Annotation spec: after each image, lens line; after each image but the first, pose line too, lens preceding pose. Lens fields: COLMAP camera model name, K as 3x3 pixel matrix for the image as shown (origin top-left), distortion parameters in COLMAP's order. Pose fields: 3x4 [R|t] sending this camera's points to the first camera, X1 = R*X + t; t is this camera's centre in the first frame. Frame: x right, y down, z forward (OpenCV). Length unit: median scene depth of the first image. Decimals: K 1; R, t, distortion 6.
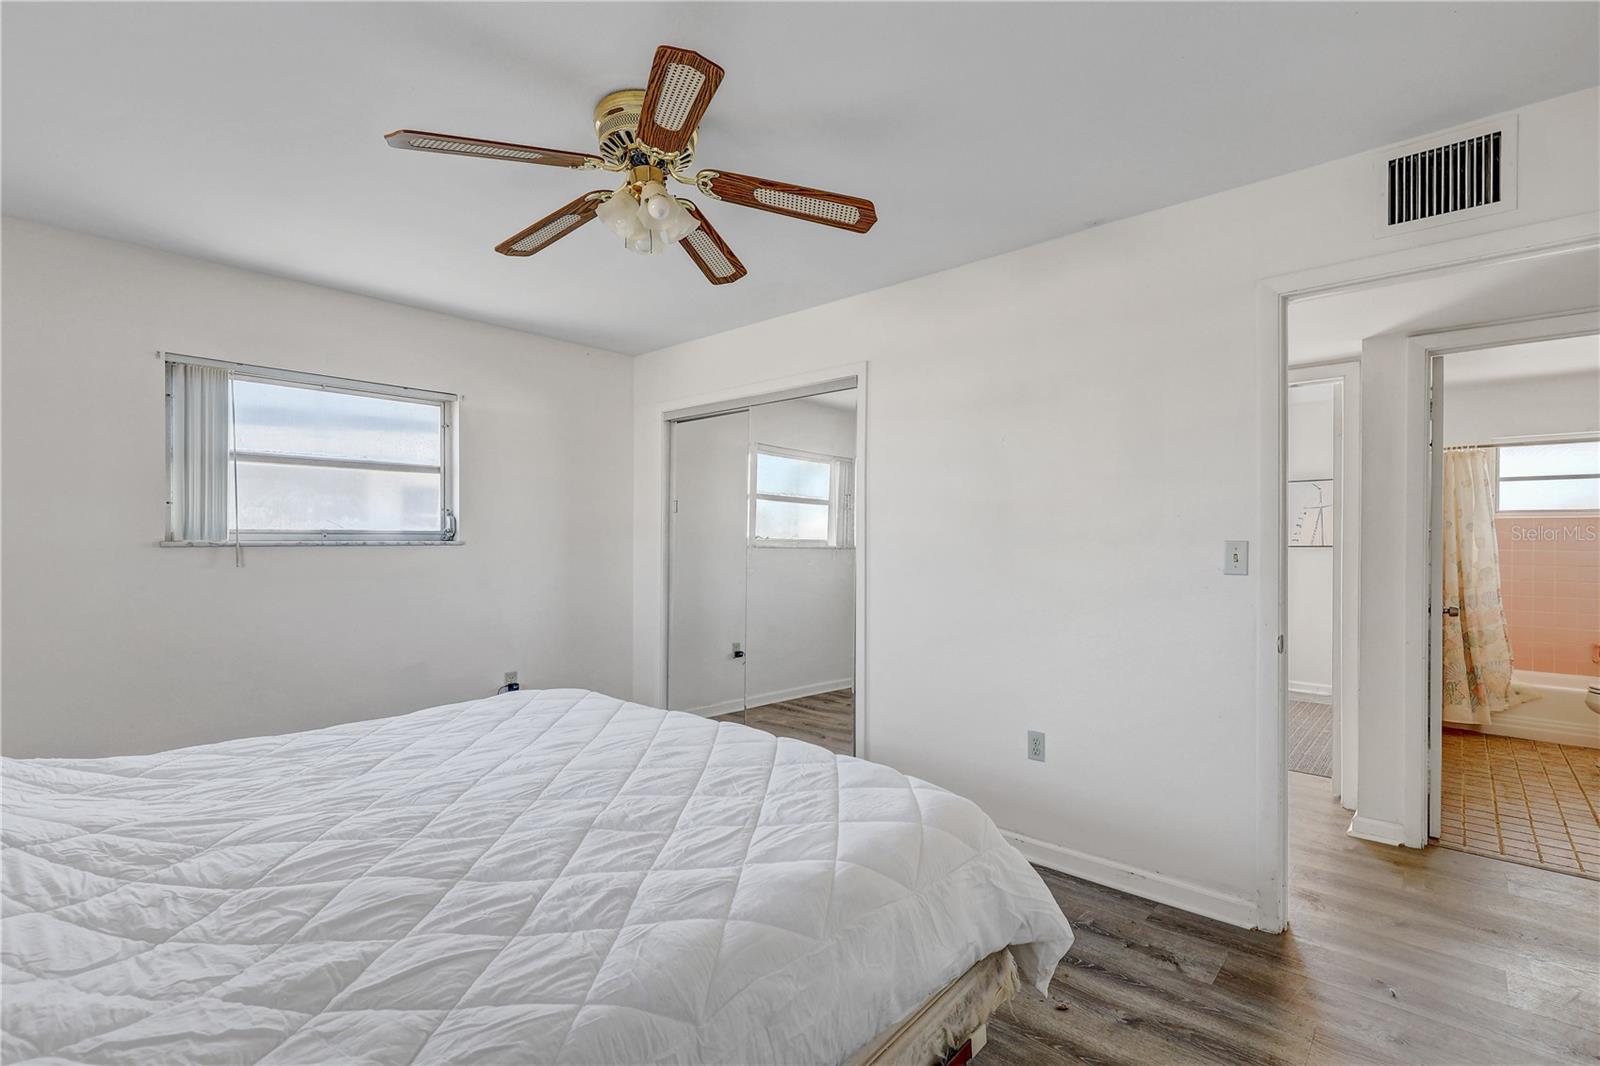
lens RADIAL K [[728.2, 0, 804.4], [0, 728.2, 533.7], [0, 0, 1]] dist [-0.005183, -0.000336]
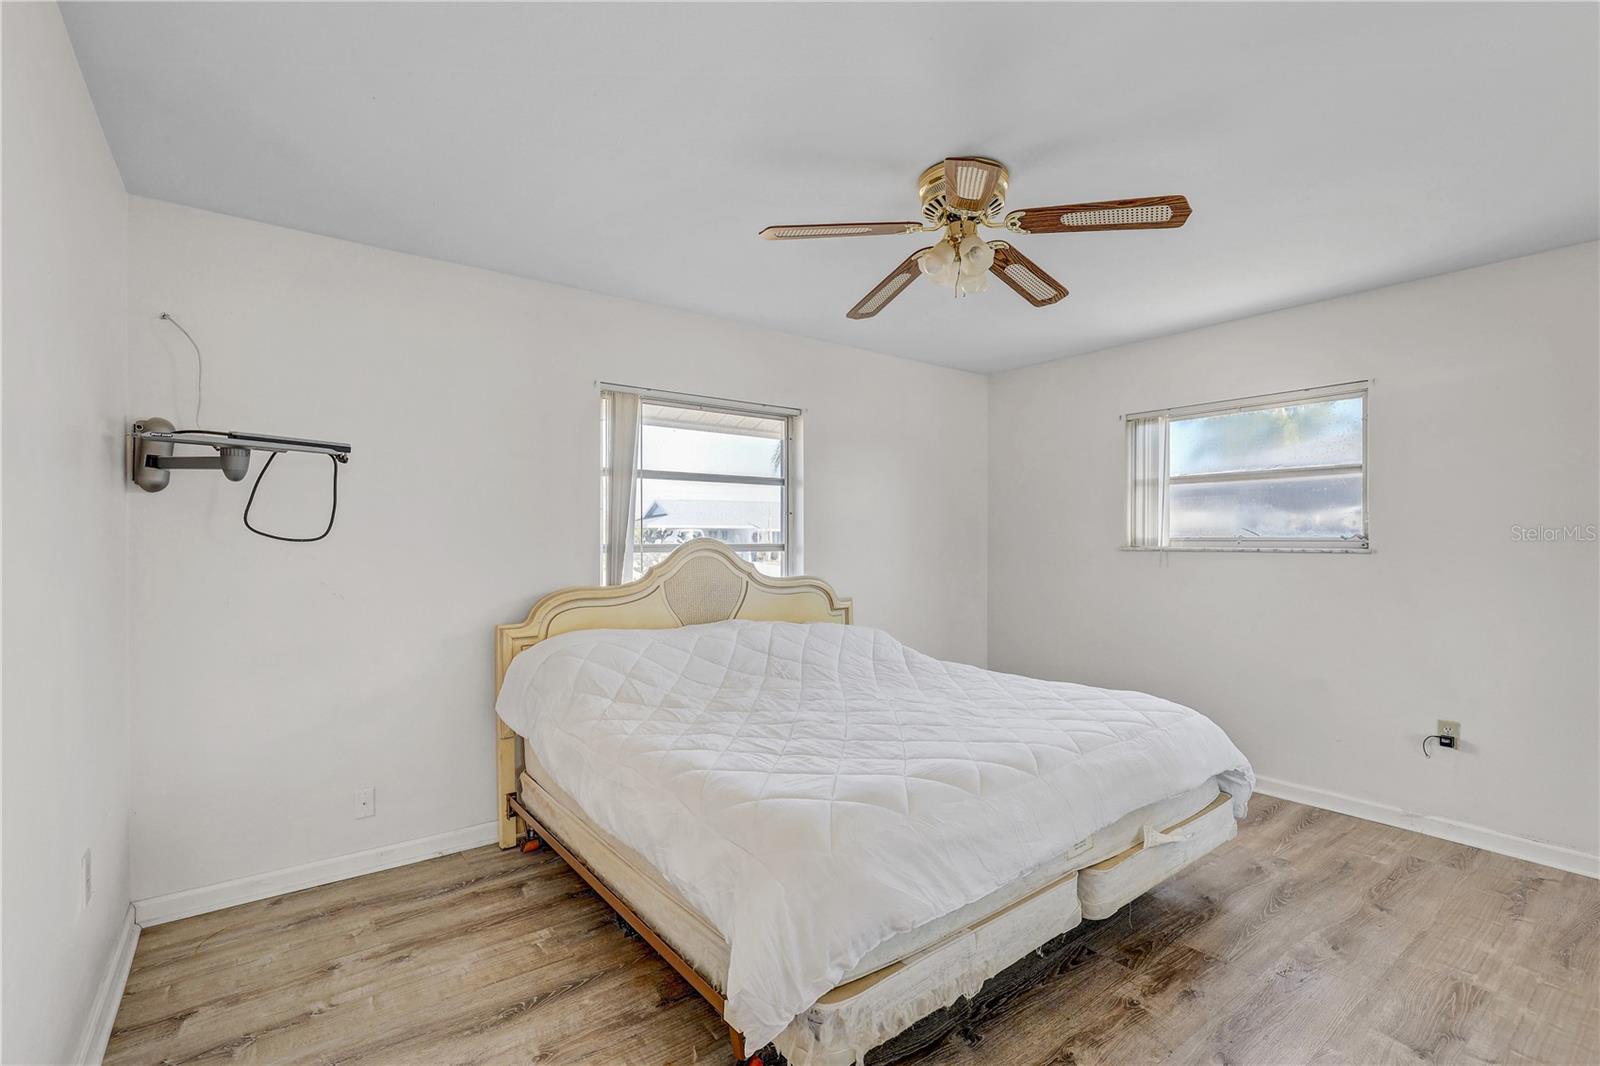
lens RADIAL K [[728.2, 0, 808.6], [0, 728.2, 536.4], [0, 0, 1]] dist [-0.005183, -0.000336]
pose [[-0.186961, -0.014644, -0.982258, 0.608842], [0.003047, 0.999875, -0.015487, 0.008670], [0.982363, -0.005889, -0.186893, 0.632558]]
